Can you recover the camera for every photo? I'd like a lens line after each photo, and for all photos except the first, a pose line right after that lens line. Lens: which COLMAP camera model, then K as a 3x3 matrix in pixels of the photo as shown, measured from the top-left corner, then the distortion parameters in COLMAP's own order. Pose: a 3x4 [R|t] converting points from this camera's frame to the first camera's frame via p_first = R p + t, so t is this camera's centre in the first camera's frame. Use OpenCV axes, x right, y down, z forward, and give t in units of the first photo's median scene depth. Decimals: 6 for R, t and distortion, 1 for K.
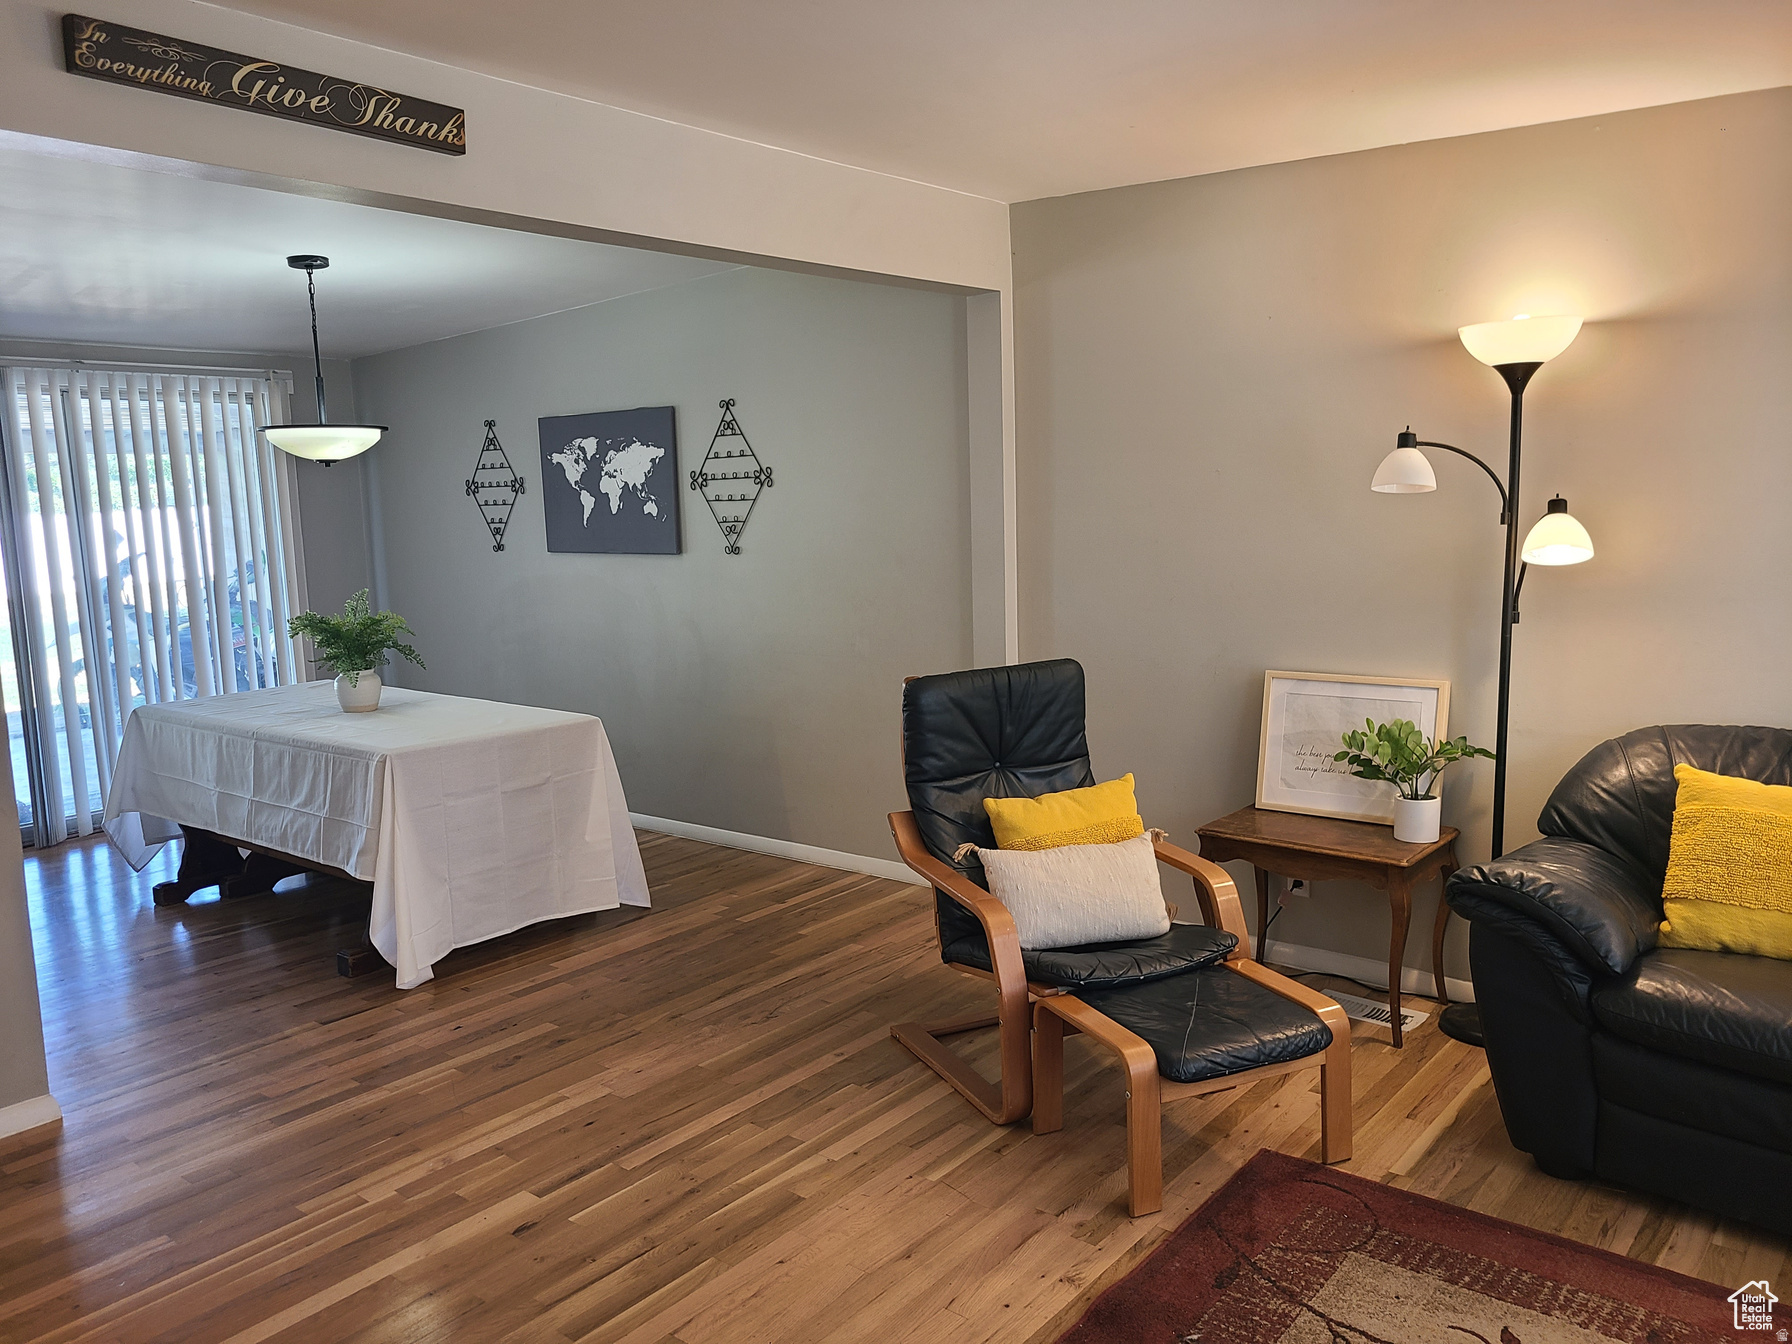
lens RADIAL K [[1342.0, 0, 890.5], [0, 1342.0, 683.8], [0, 0, 1]] dist [0.048728, -0.032352]
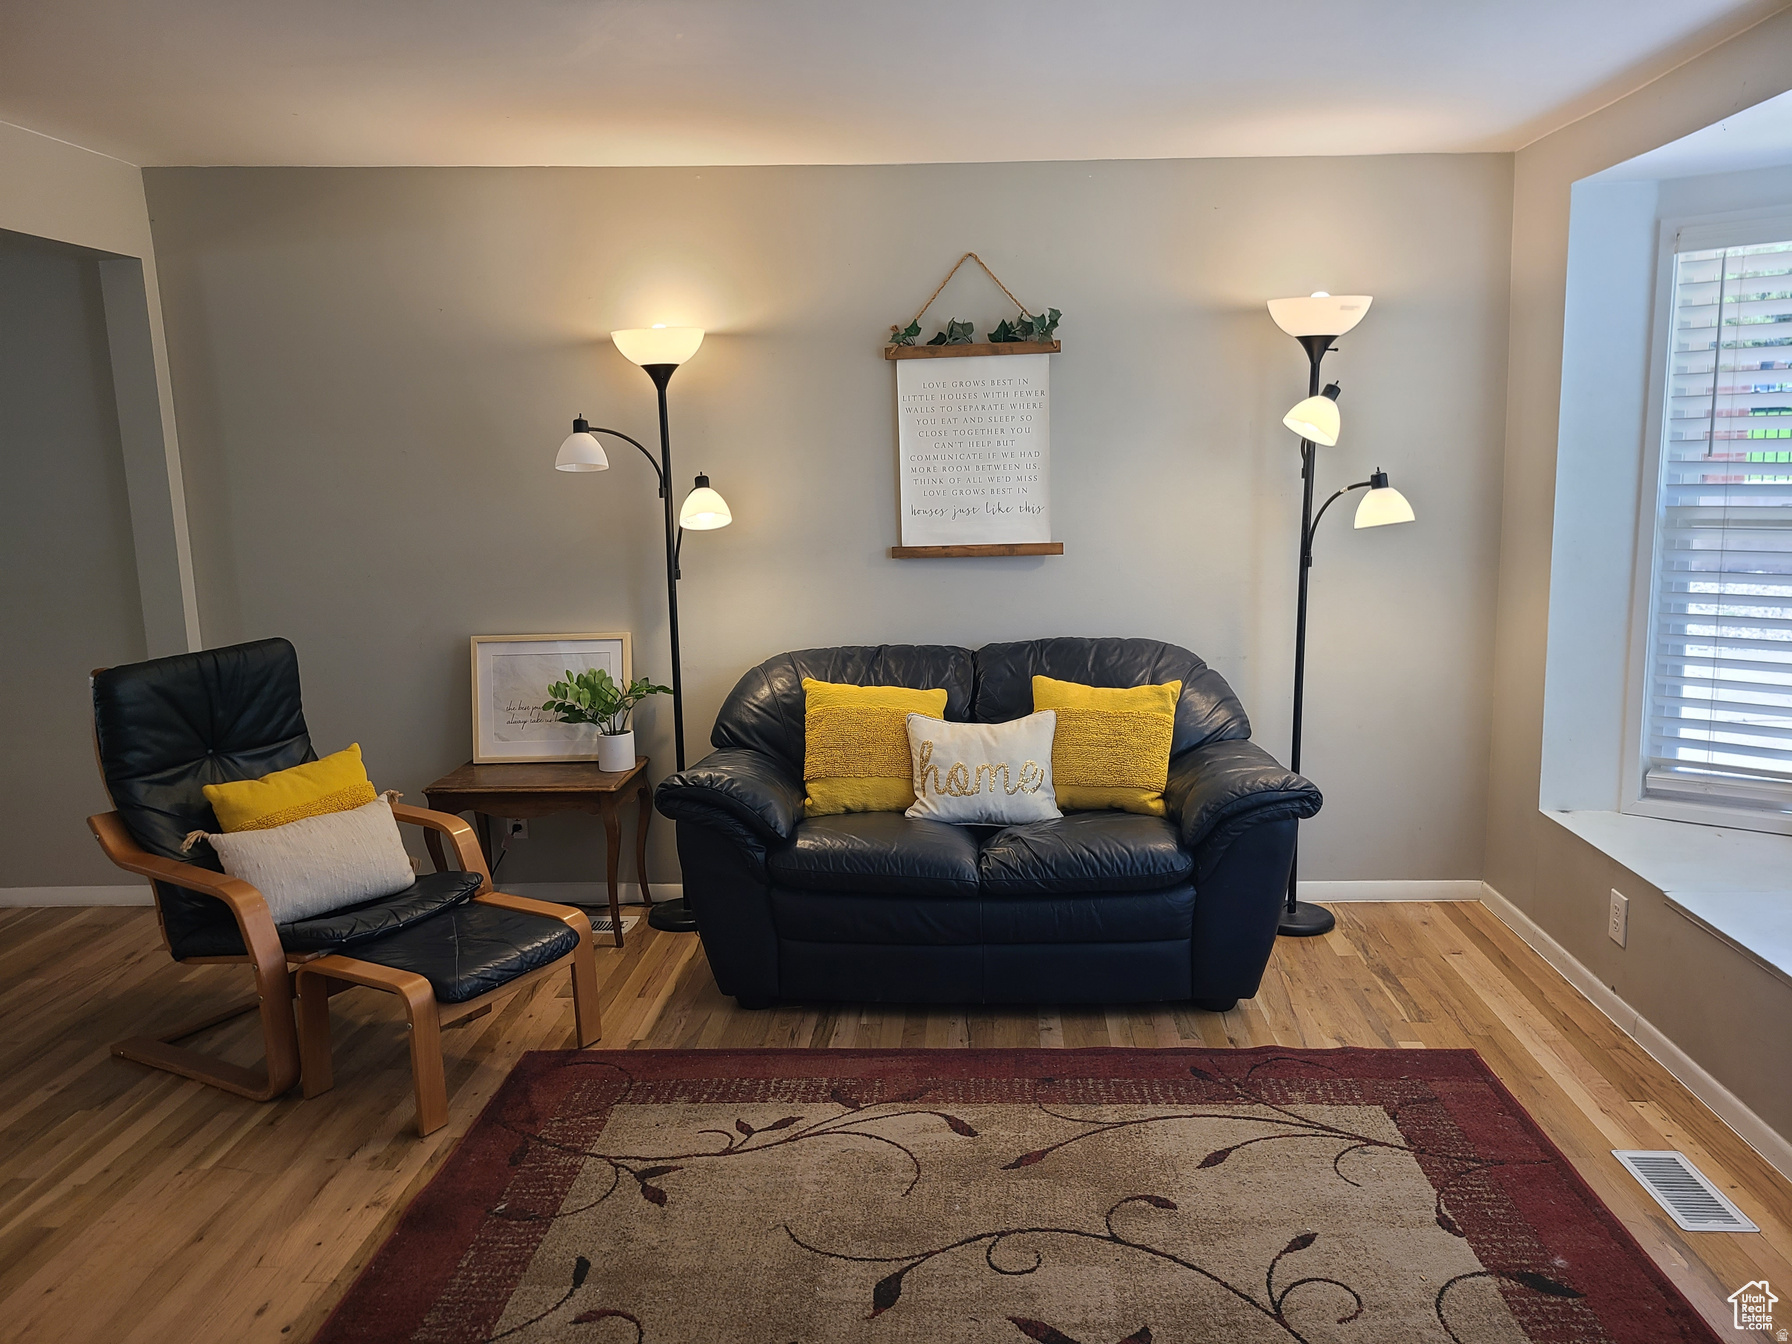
lens RADIAL K [[1342.0, 0, 879.3], [0, 1342.0, 671.7], [0, 0, 1]] dist [0.048728, -0.032352]
pose [[0.815420, -0.089607, 0.571893, -0.091776], [0.089612, 0.995577, 0.028221, 0.020913], [-0.571892, 0.028237, 0.819843, -0.091731]]
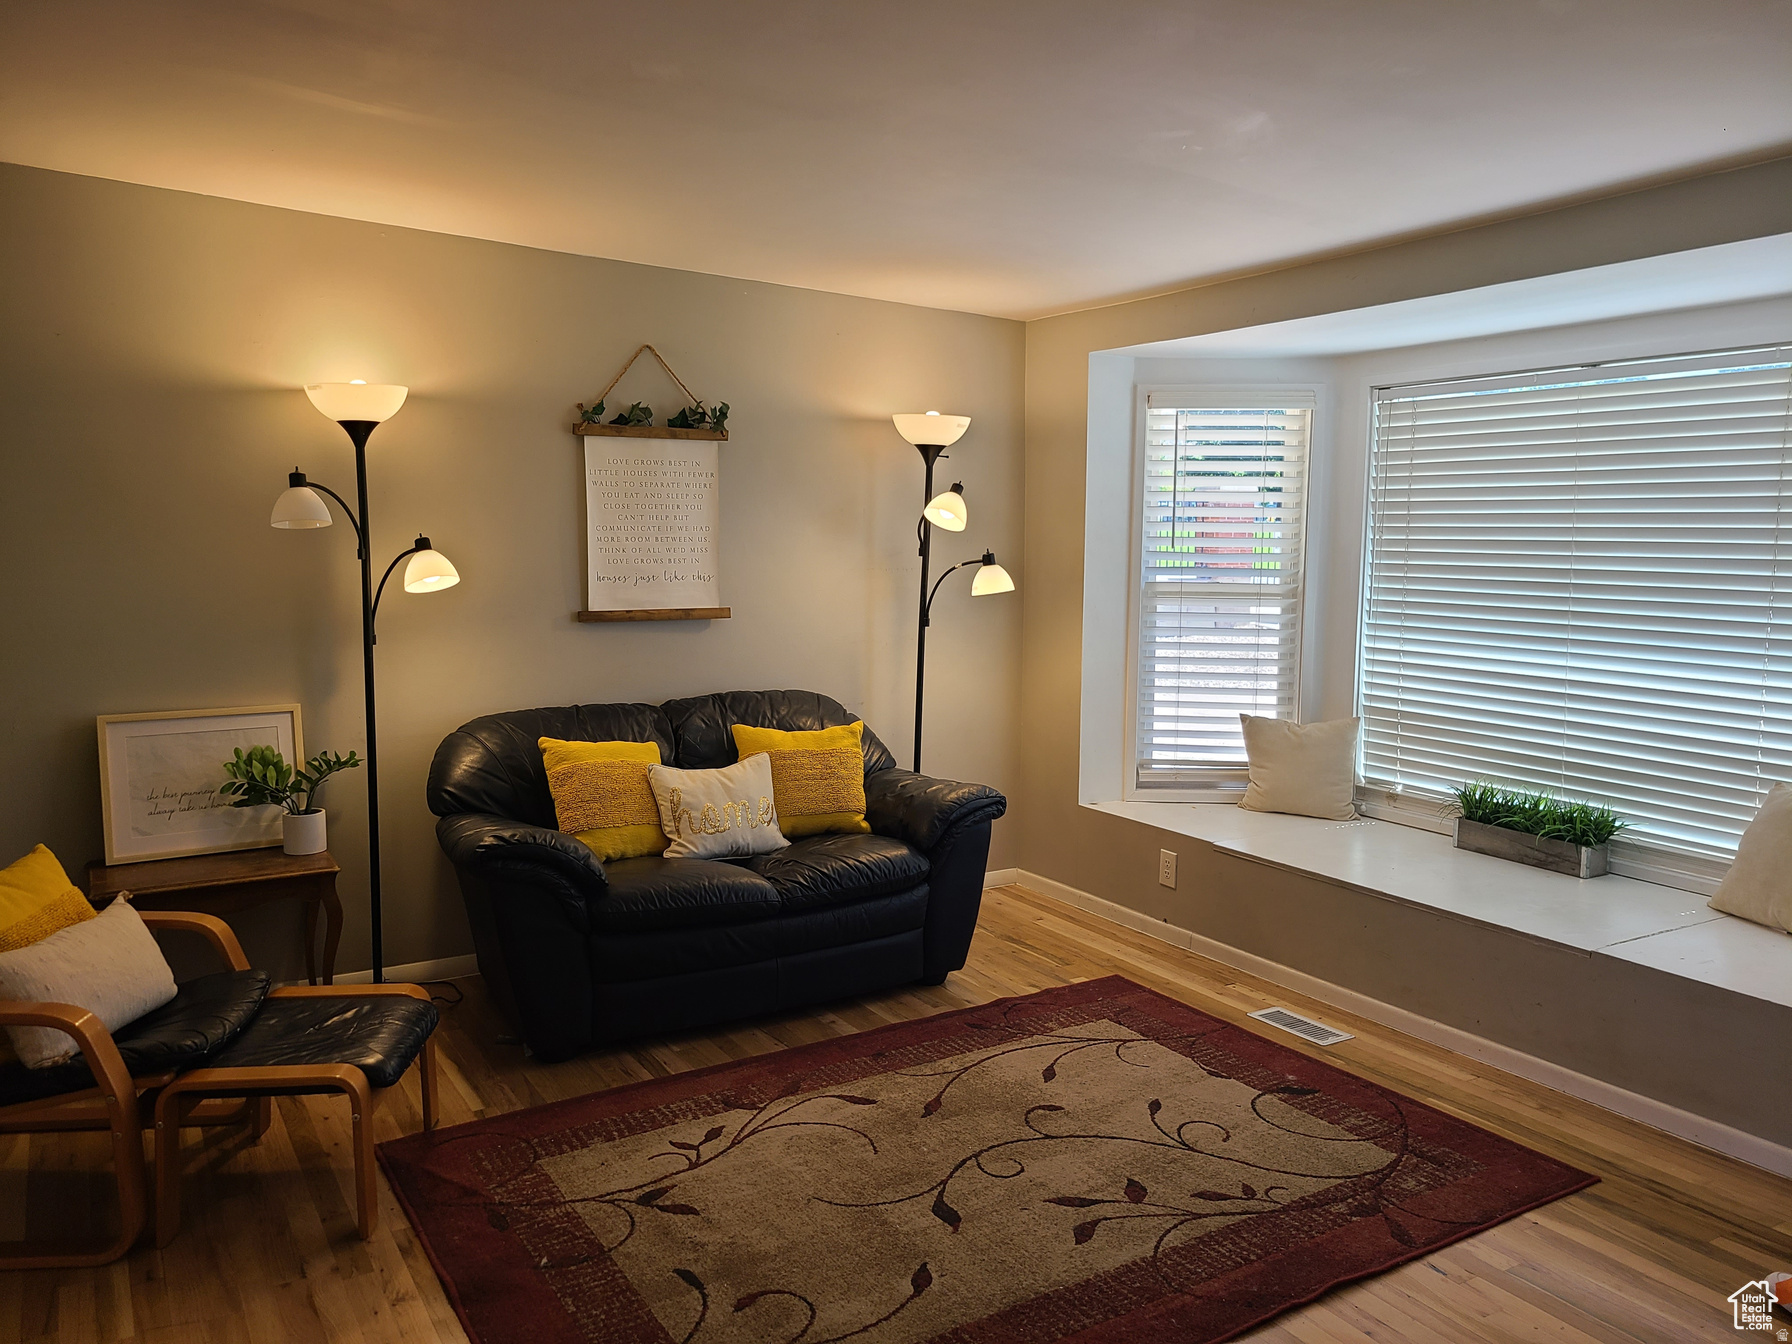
lens RADIAL K [[1342.0, 0, 882.5], [0, 1342.0, 680.5], [0, 0, 1]] dist [0.048728, -0.032352]
pose [[0.326042, -0.075046, 0.942372, -0.511240], [0.118992, 0.992174, 0.037843, -0.006380], [-0.937837, 0.099796, 0.332420, 0.222499]]
